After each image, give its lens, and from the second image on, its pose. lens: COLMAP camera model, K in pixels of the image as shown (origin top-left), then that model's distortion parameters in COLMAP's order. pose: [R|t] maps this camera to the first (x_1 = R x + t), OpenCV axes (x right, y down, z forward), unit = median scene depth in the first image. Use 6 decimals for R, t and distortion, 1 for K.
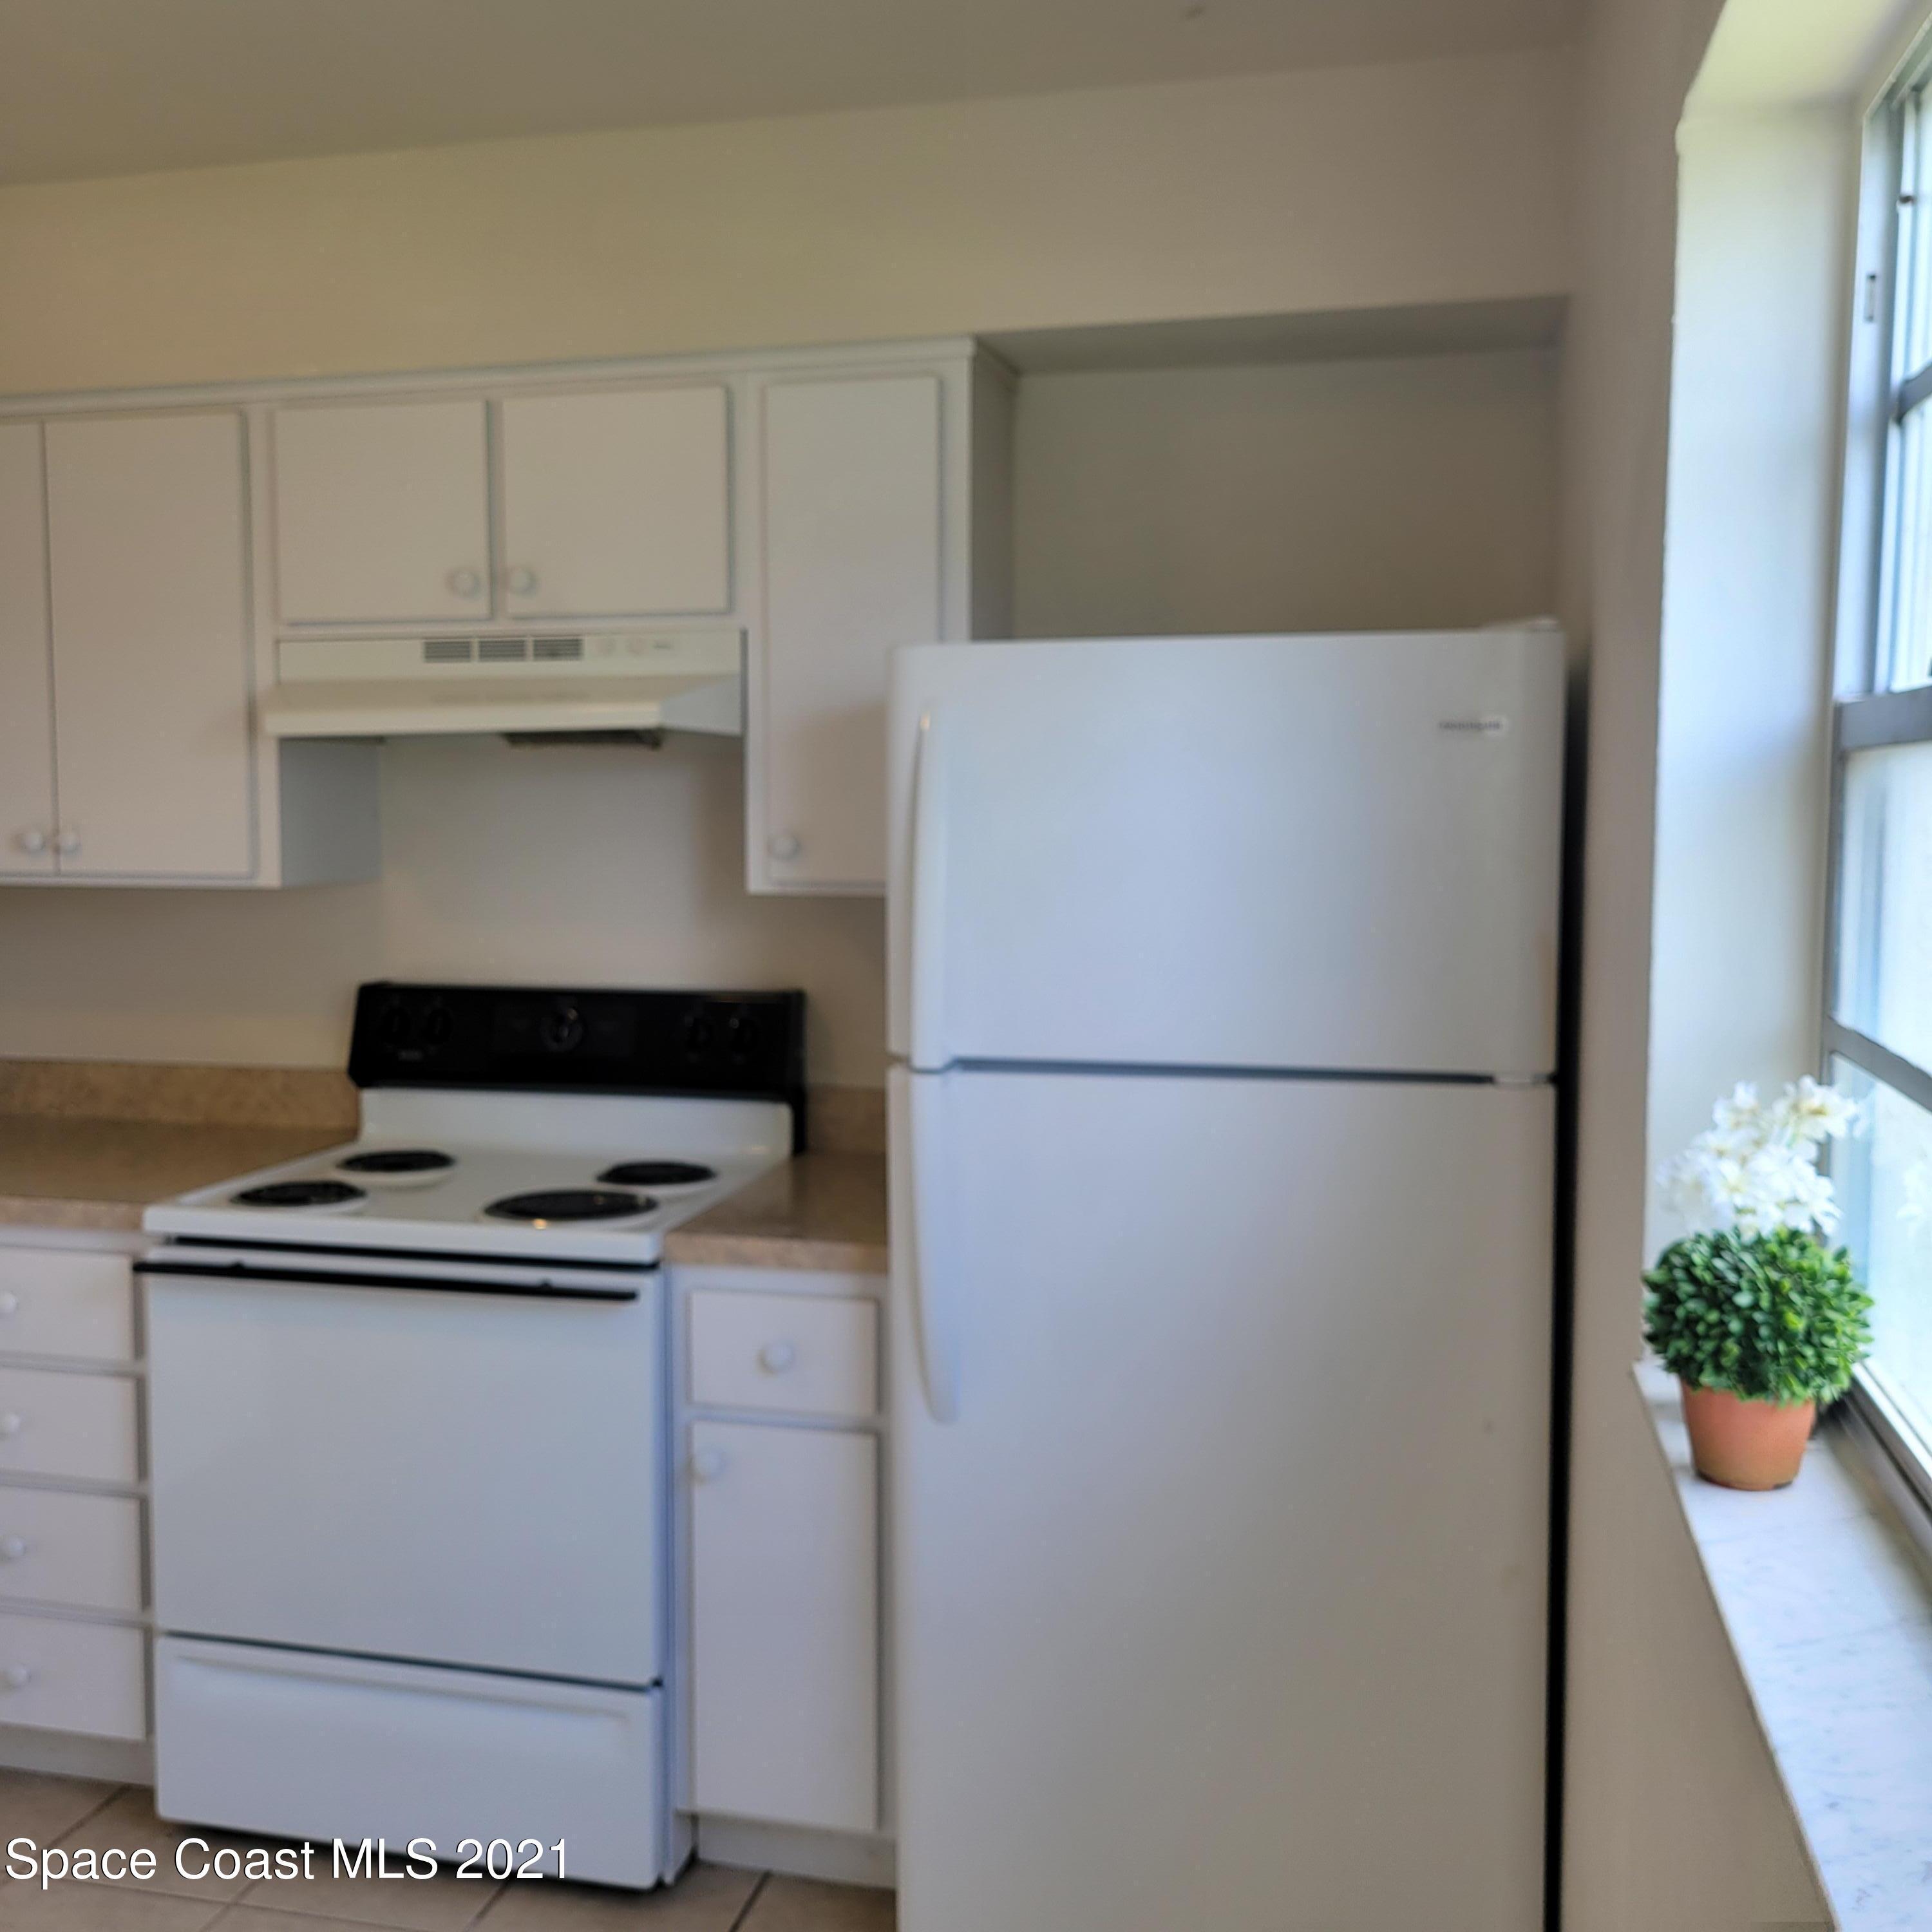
lens RADIAL K [[1966.1, 0, 941.7], [0, 1966.1, 955.4], [0, 0, 1]] dist [0.028603, -0.011538]
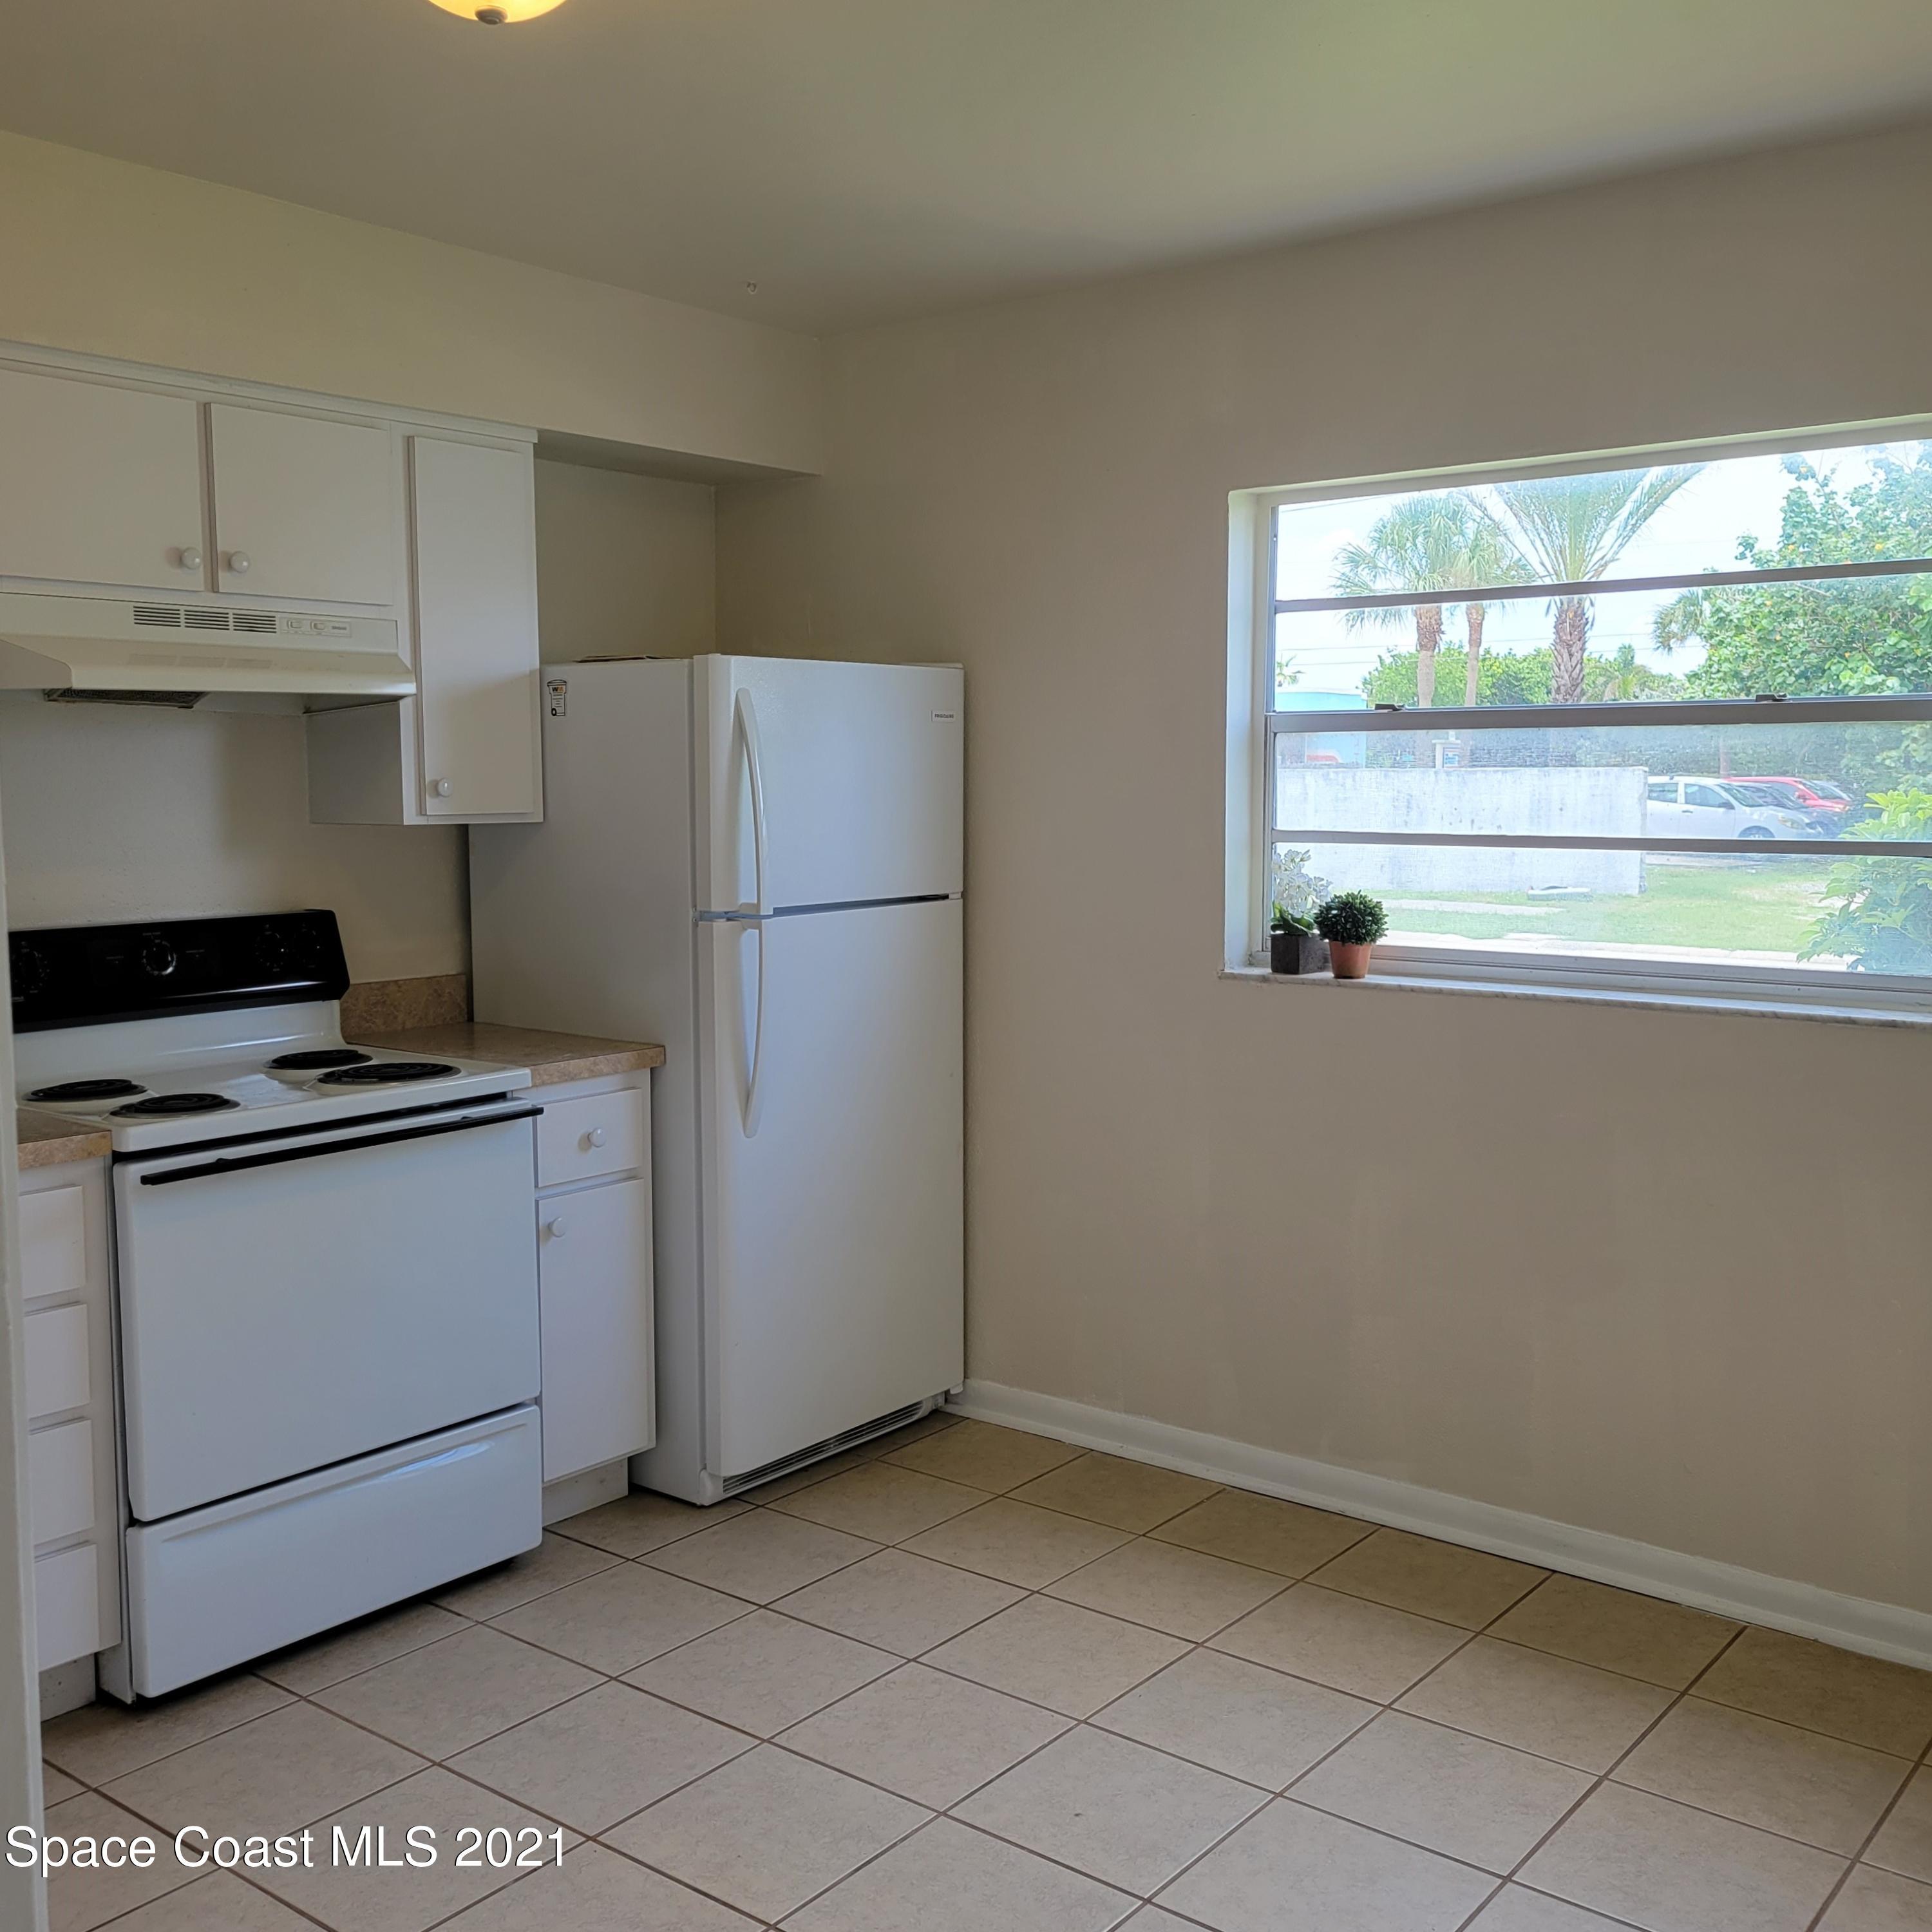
lens RADIAL K [[1966.1, 0, 941.7], [0, 1966.1, 955.4], [0, 0, 1]] dist [0.028603, -0.011538]
pose [[0.417392, -0.085046, 0.904738, -1.112221], [0.075868, 0.995396, 0.058567, 0.004305], [-0.905554, 0.044195, 0.421922, 0.136126]]
